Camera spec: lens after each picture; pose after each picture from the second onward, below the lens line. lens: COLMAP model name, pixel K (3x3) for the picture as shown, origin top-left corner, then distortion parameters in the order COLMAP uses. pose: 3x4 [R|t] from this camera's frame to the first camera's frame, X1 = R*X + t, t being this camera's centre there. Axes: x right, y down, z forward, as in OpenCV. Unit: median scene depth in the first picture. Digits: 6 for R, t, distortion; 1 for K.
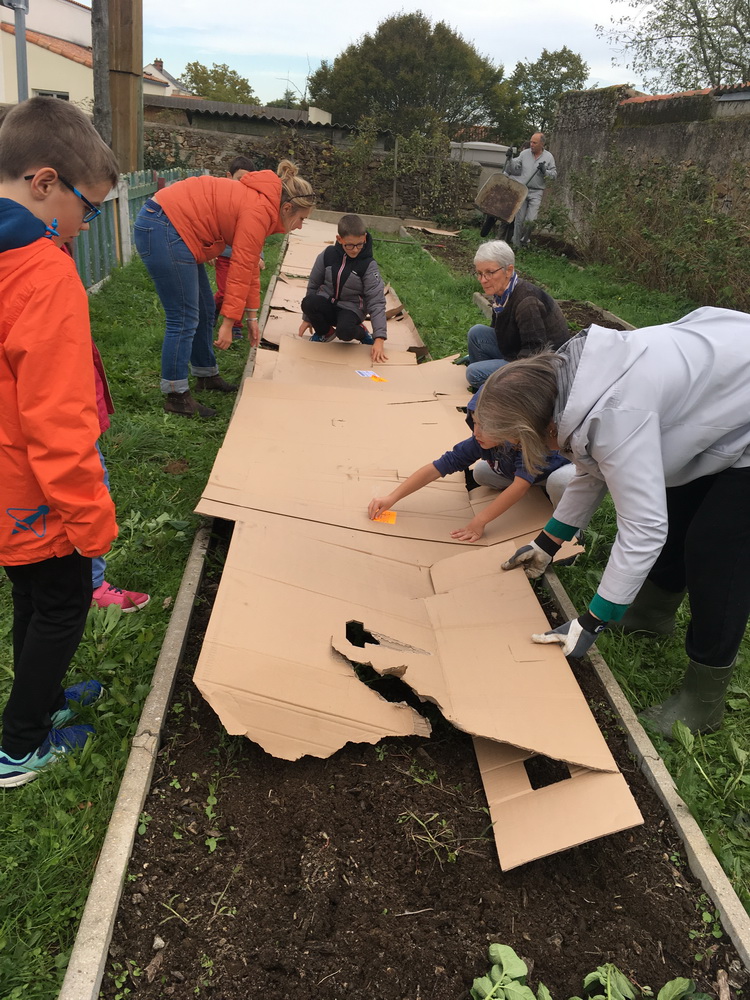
lens RADIAL K [[853.6, 0, 392.2], [0, 853.6, 512.8], [0, 0, 1]] dist [0.080670, -0.113199]
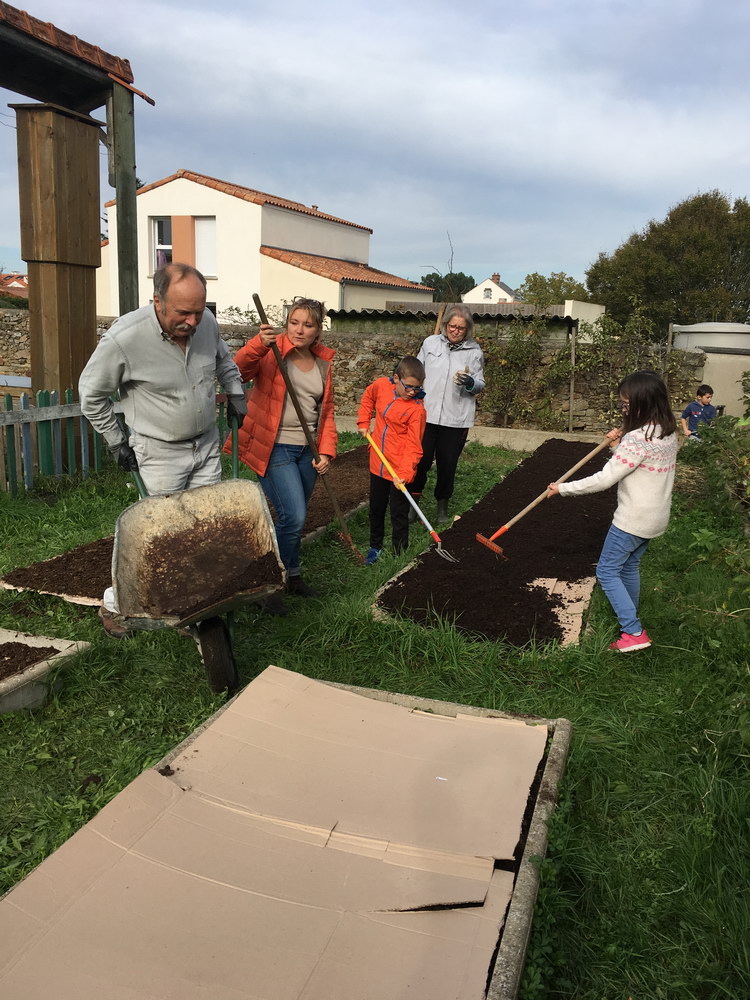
lens RADIAL K [[853.6, 0, 401.1], [0, 853.6, 480.1], [0, 0, 1]] dist [0.080670, -0.113199]
pose [[0.922125, 0.005359, -0.386855, 0.167177], [-0.099362, 0.969647, -0.223411, -0.140596], [0.373915, 0.244451, 0.894668, 0.355316]]
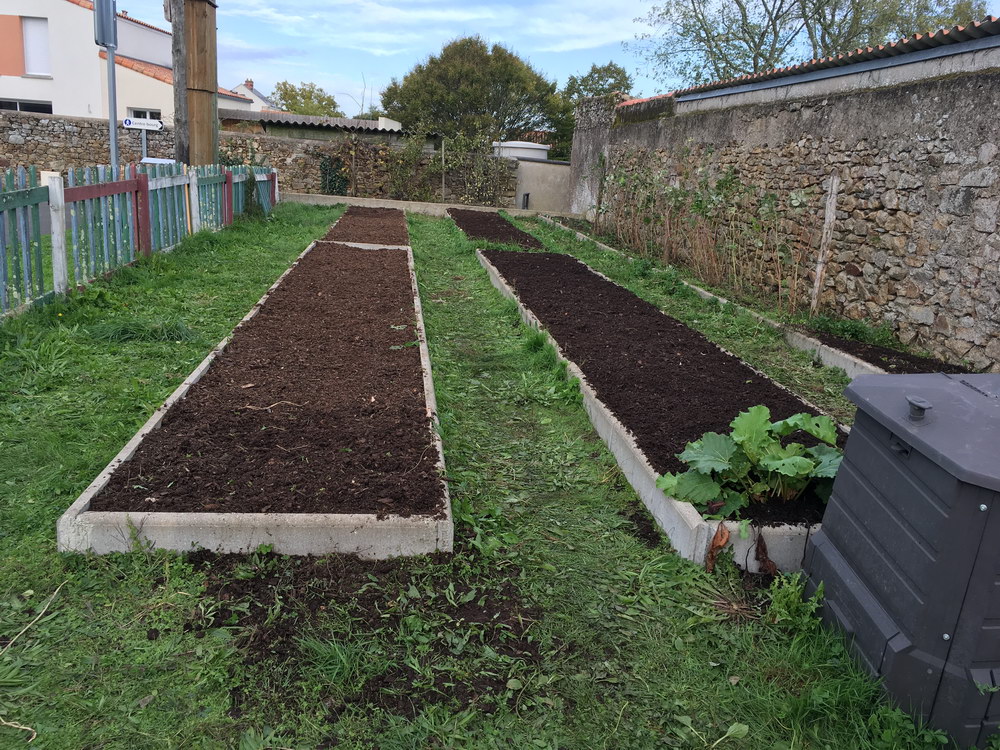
lens RADIAL K [[853.6, 0, 518.0], [0, 853.6, 391.2], [0, 0, 1]] dist [0.080670, -0.113199]
pose [[0.998671, -0.037192, 0.035674, 0.056943], [0.041520, 0.990717, -0.129447, 0.063907], [-0.030529, 0.130756, 0.990944, -0.121177]]
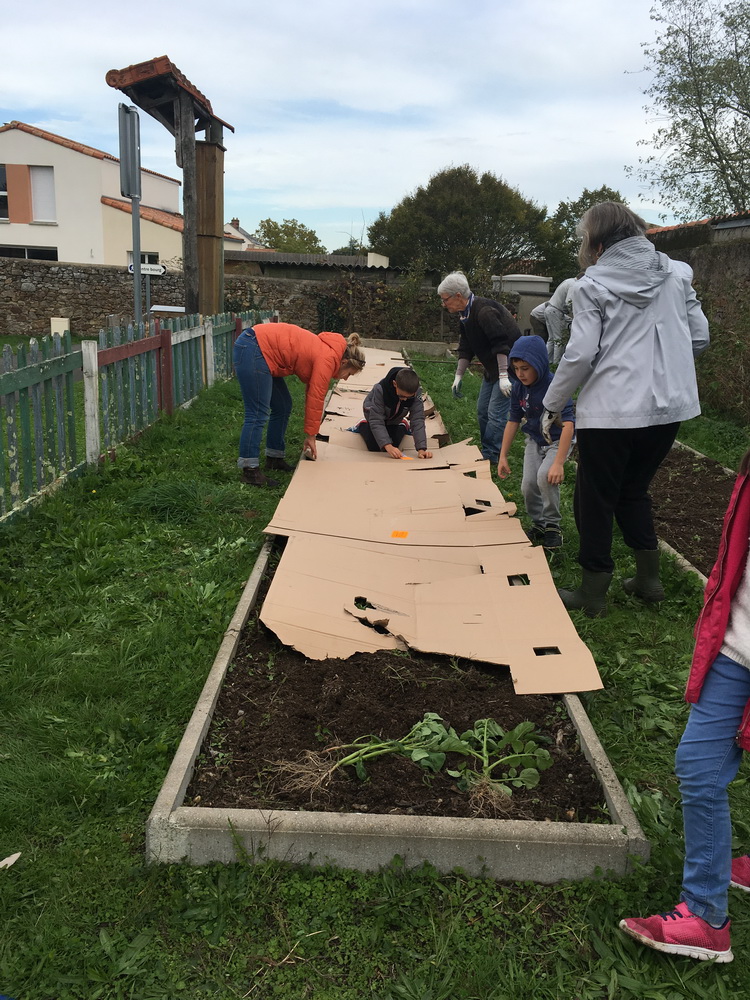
lens RADIAL K [[853.6, 0, 382.7], [0, 853.6, 516.8], [0, 0, 1]] dist [0.080670, -0.113199]
pose [[0.995624, -0.029320, -0.088732, 0.019733], [0.016958, 0.990426, -0.136997, 0.034508], [0.091899, 0.134893, 0.986589, -0.079782]]
